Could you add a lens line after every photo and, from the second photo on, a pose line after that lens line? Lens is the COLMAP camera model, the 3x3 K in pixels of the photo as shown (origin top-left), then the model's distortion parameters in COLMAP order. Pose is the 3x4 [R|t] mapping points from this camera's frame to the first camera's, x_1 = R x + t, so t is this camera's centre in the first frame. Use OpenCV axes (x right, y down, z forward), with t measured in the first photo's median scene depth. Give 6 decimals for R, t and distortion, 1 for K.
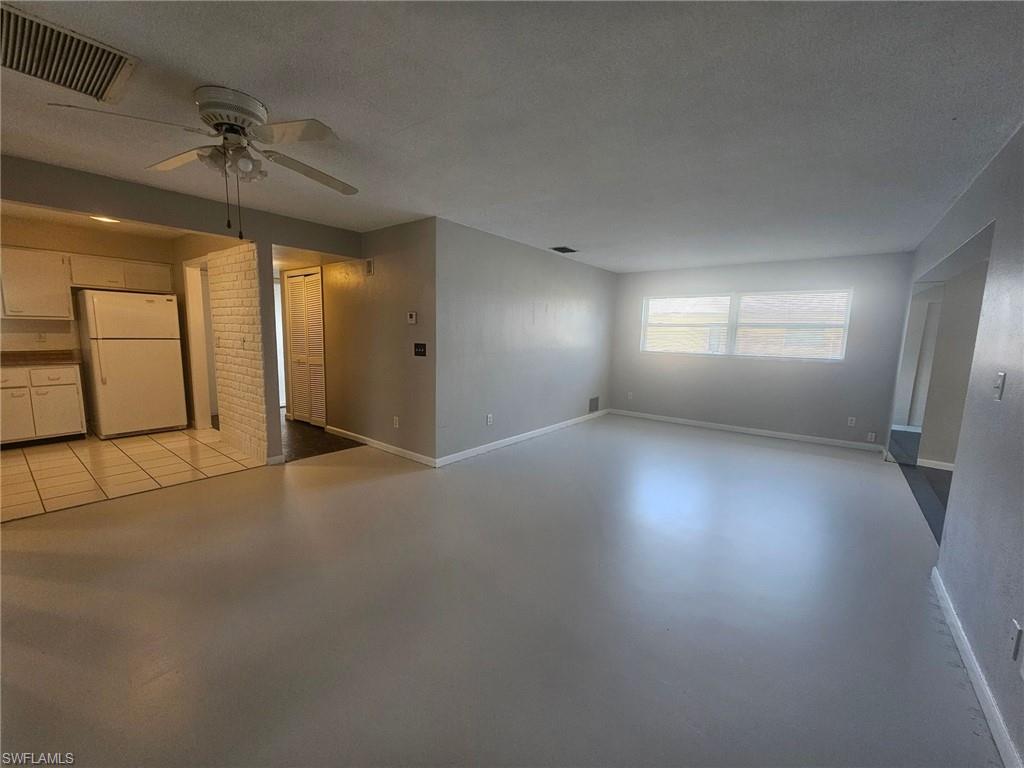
lens RADIAL K [[414.3, 0, 512.0], [0, 414.3, 384.0], [0, 0, 1]] dist [0.000073, -0.000049]
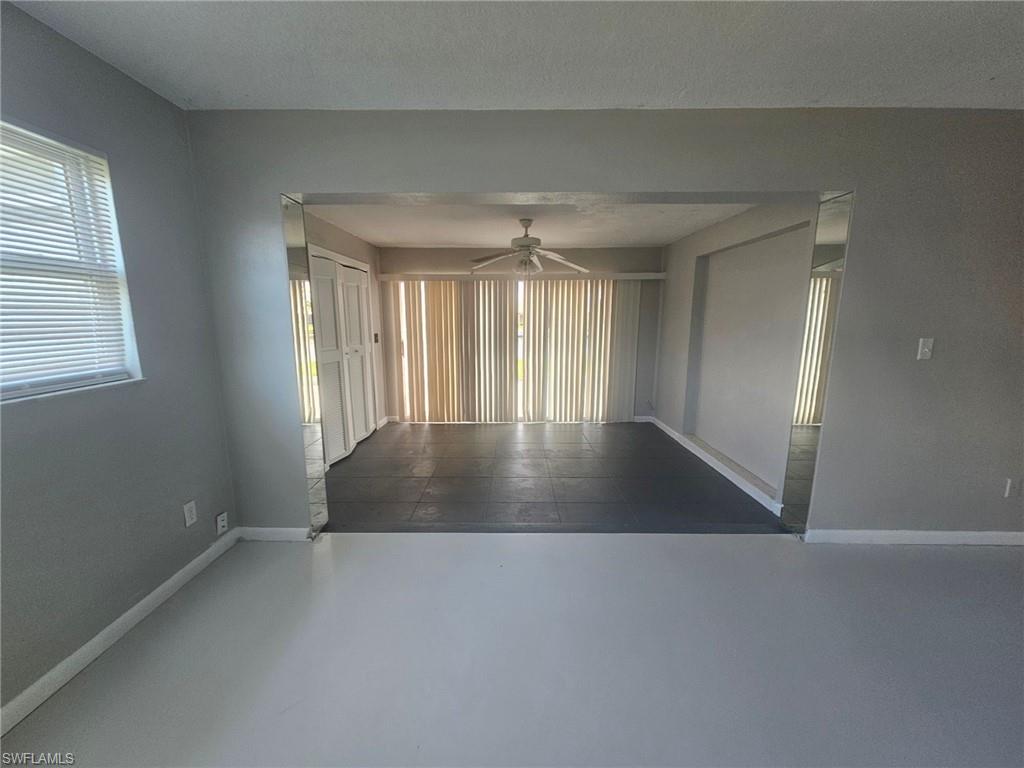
lens RADIAL K [[420.8, 0, 506.0], [0, 420.8, 394.2], [0, 0, 1]] dist [0.001141, 0.000177]
pose [[-0.605884, -0.169308, 0.777328, 0.329828], [0.083763, 0.958085, 0.273966, -0.112739], [-0.791131, 0.231103, -0.566307, 0.975803]]
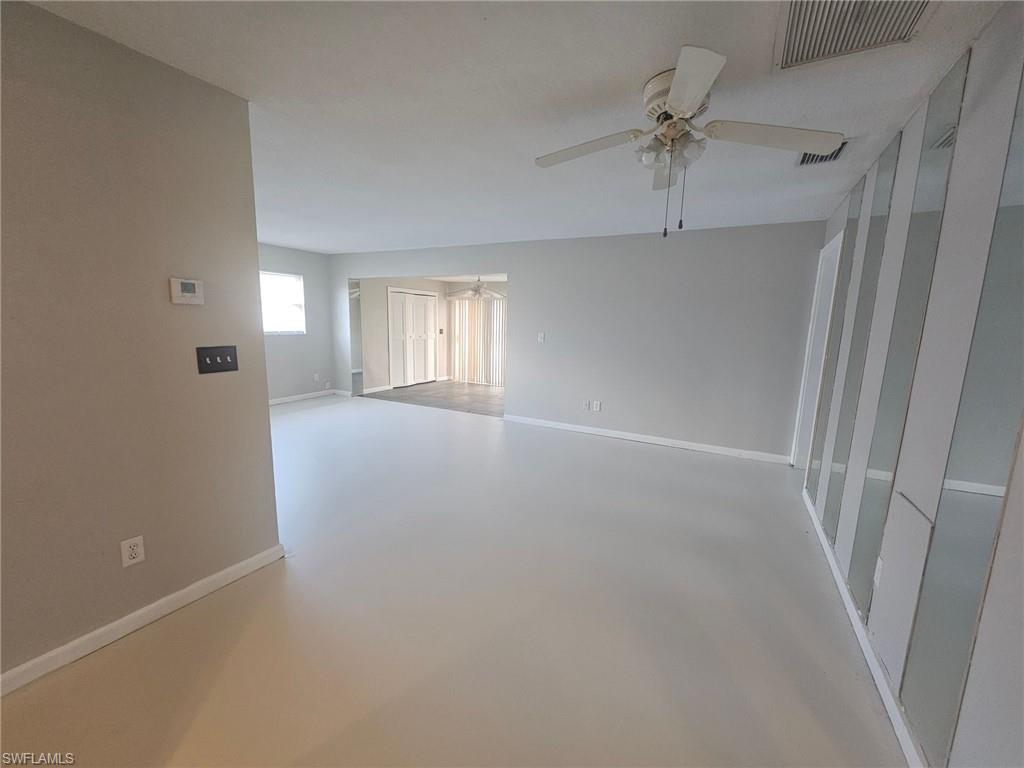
lens RADIAL K [[419.3, 0, 512.6], [0, 419.3, 389.0], [0, 0, 1]] dist [0.000511, -0.000090]
pose [[-0.171128, -0.189310, 0.966890, -0.613946], [0.091548, 0.974066, 0.206918, -0.095833], [-0.980986, 0.123926, -0.149359, 0.595156]]
